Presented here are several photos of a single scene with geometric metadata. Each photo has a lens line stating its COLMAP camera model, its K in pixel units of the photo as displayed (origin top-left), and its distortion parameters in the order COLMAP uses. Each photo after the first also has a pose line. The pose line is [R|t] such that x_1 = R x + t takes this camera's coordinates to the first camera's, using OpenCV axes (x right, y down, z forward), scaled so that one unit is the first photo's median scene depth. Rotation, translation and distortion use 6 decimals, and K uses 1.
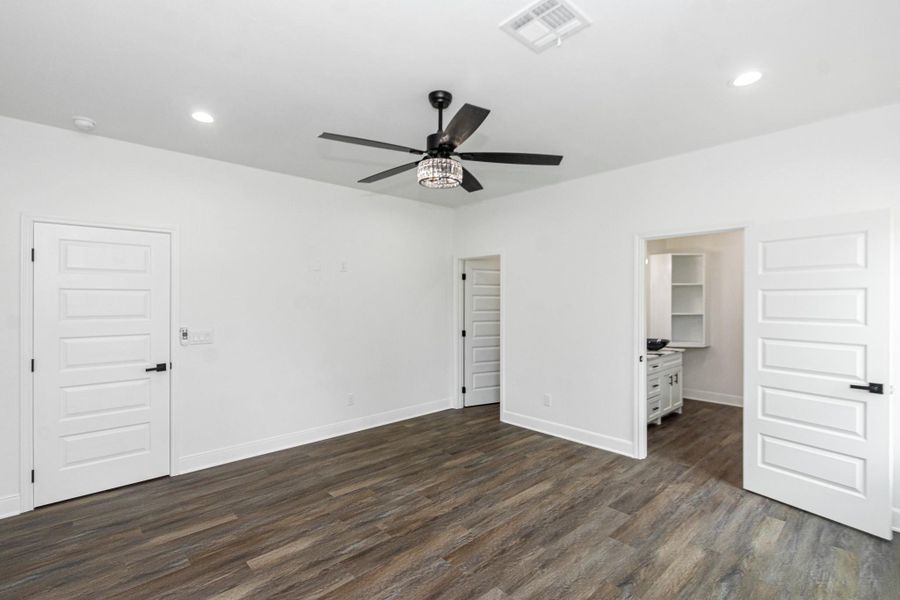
lens RADIAL K [[402.7, 0, 452.3], [0, 402.7, 297.6], [0, 0, 1]] dist [0.002789, -0.000684]
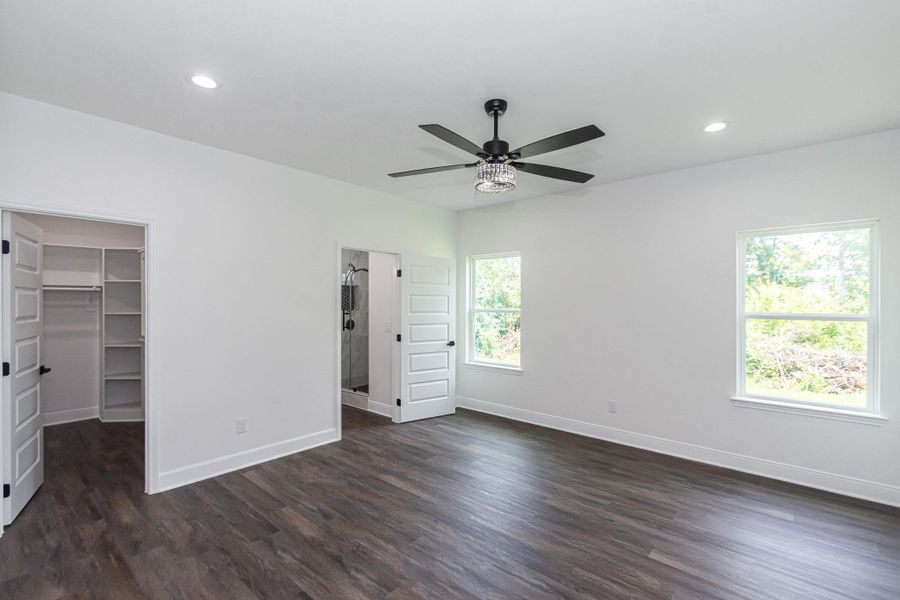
lens RADIAL K [[435.2, 0, 456.6], [0, 435.2, 304.9], [0, 0, 1]] dist [0.003029, 0.000385]
pose [[-0.121943, -0.003763, 0.992530, -0.801680], [-0.012665, 0.999917, 0.002235, 0.032748], [-0.992456, -0.012298, -0.121981, 0.905968]]
